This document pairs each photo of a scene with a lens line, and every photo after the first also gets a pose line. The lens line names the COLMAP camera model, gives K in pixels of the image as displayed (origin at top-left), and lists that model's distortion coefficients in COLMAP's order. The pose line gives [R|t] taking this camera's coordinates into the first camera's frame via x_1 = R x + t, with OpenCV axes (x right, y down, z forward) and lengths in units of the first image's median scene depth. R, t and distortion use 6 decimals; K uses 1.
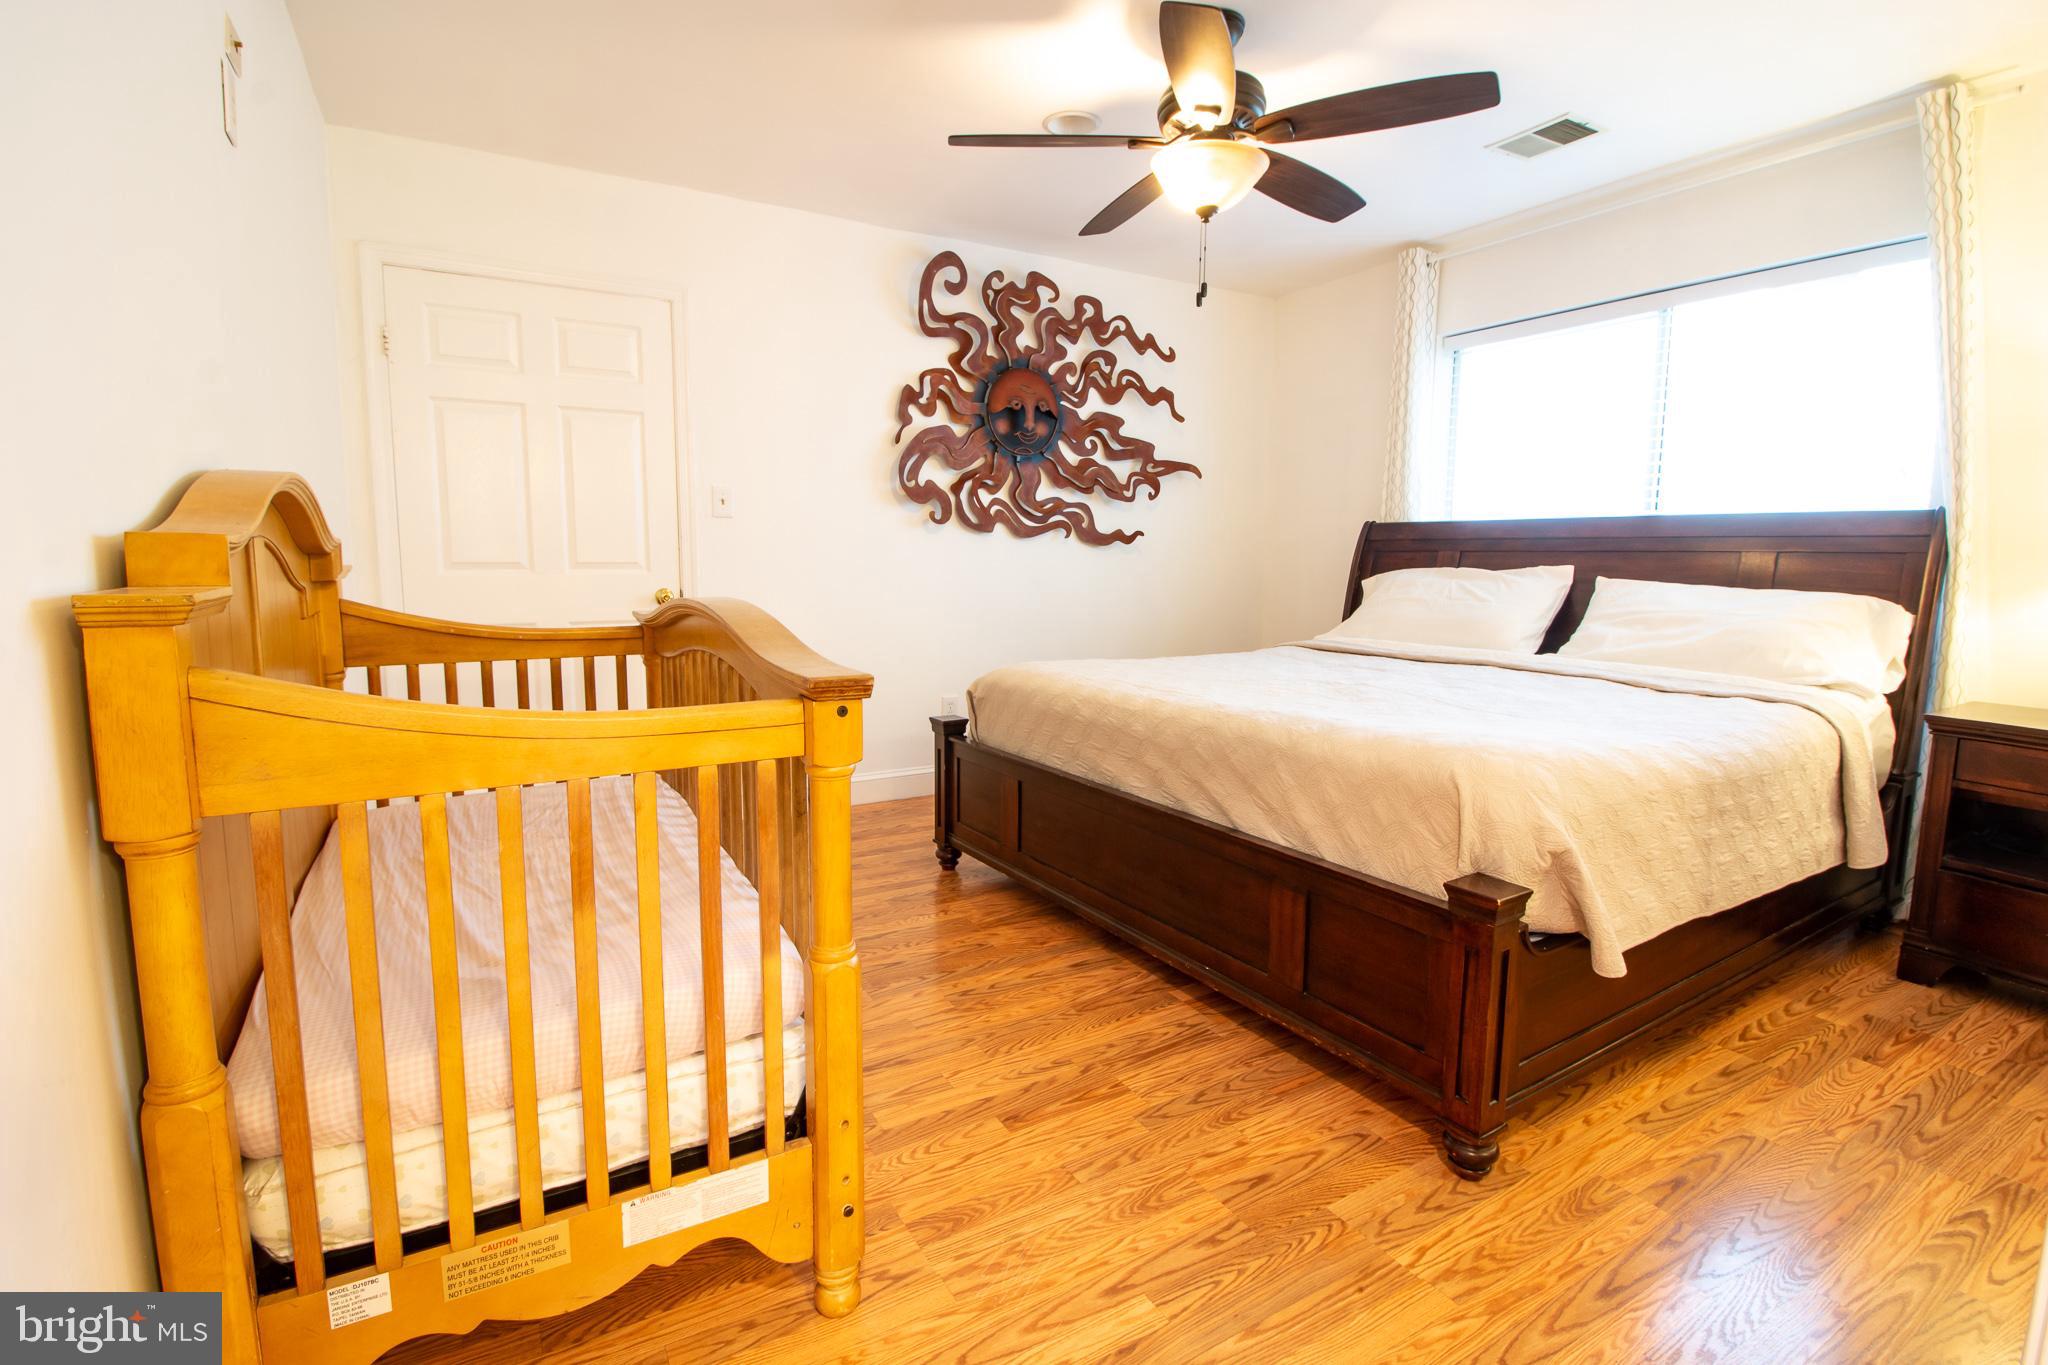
lens RADIAL K [[944.1, 0, 1020.6], [0, 944.1, 664.8], [0, 0, 1]] dist [-0.006426, -0.008639]
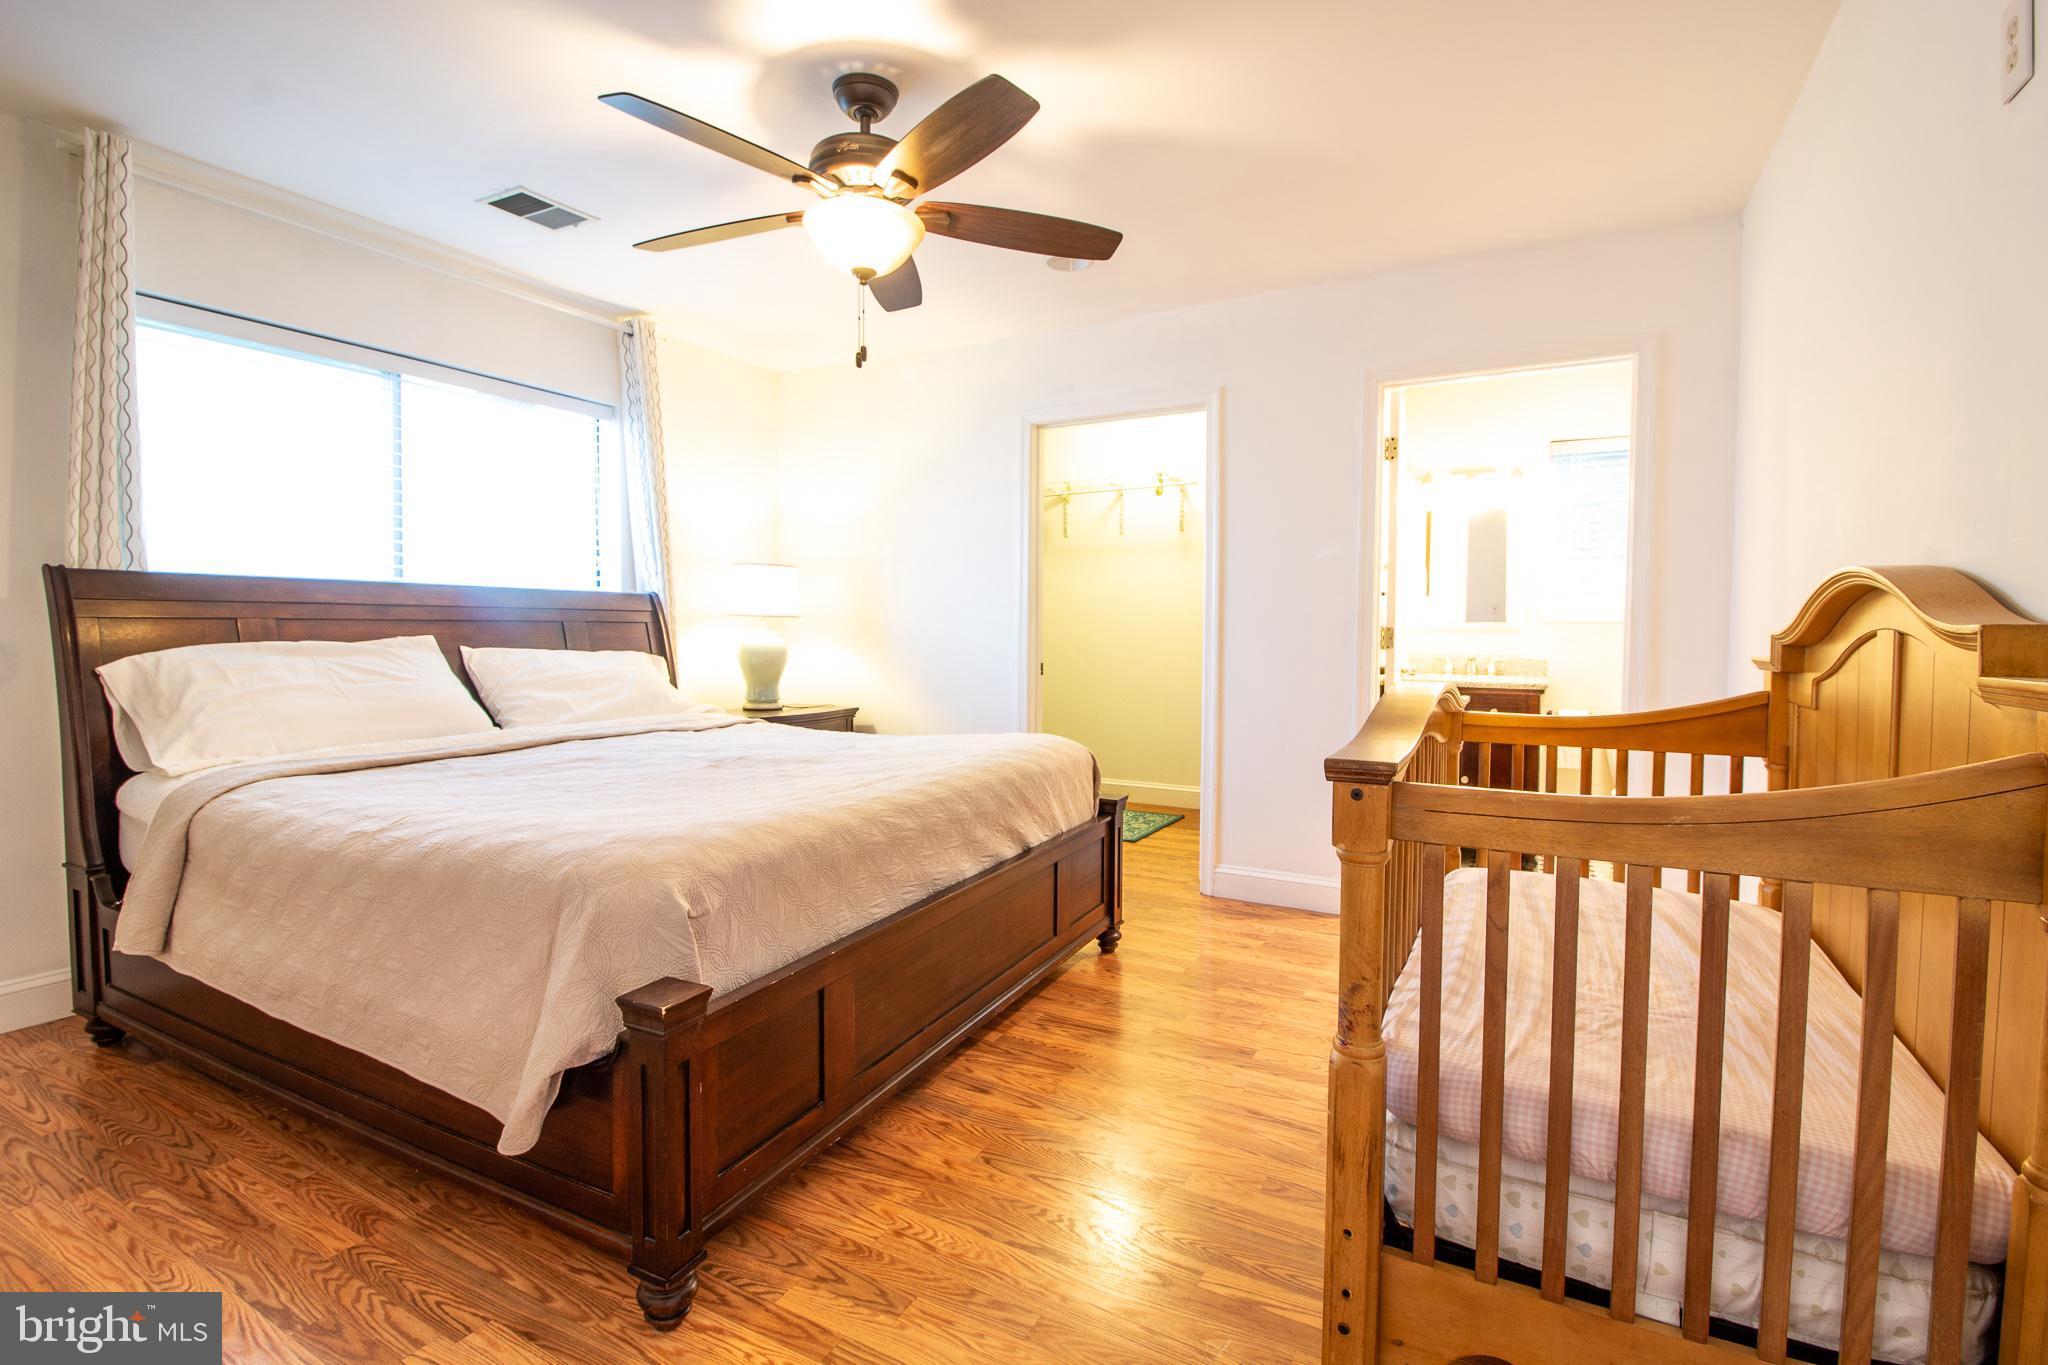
lens RADIAL K [[944.1, 0, 1024.4], [0, 944.1, 663.5], [0, 0, 1]] dist [-0.006426, -0.008639]
pose [[-0.519190, -0.041885, 0.853632, -0.514820], [0.088910, 0.990732, 0.102688, -0.123717], [-0.850022, 0.129211, -0.510654, 1.000101]]
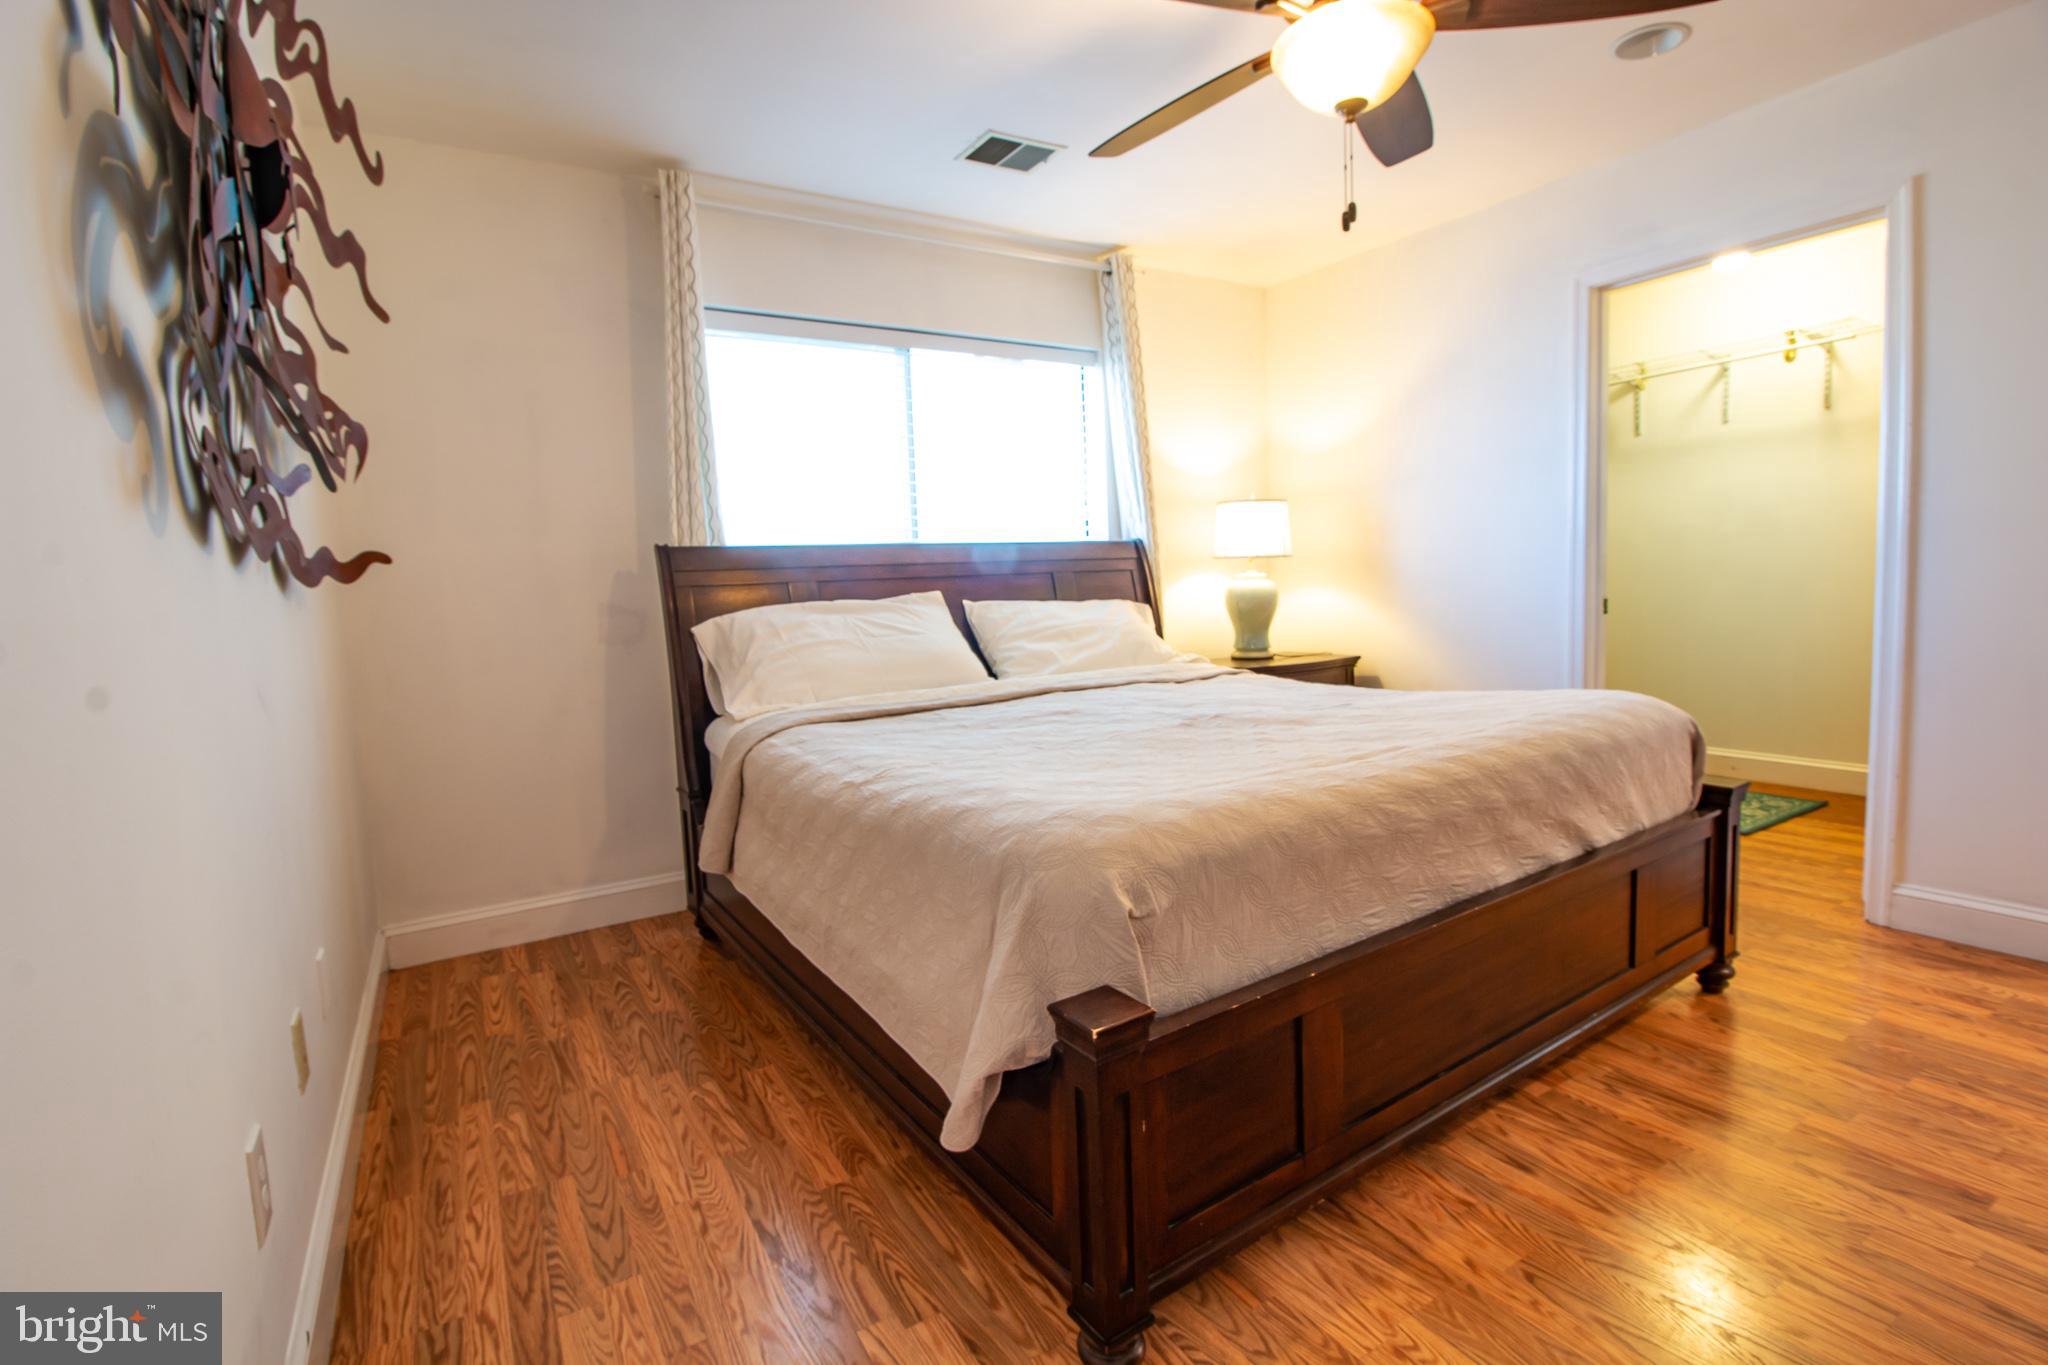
lens RADIAL K [[944.1, 0, 1022.0], [0, 944.1, 664.1], [0, 0, 1]] dist [-0.006426, -0.008639]
pose [[-0.021291, -0.093904, 0.995354, -0.415385], [0.155914, 0.983086, 0.096082, -0.114089], [-0.987541, 0.157235, -0.006289, 0.950818]]
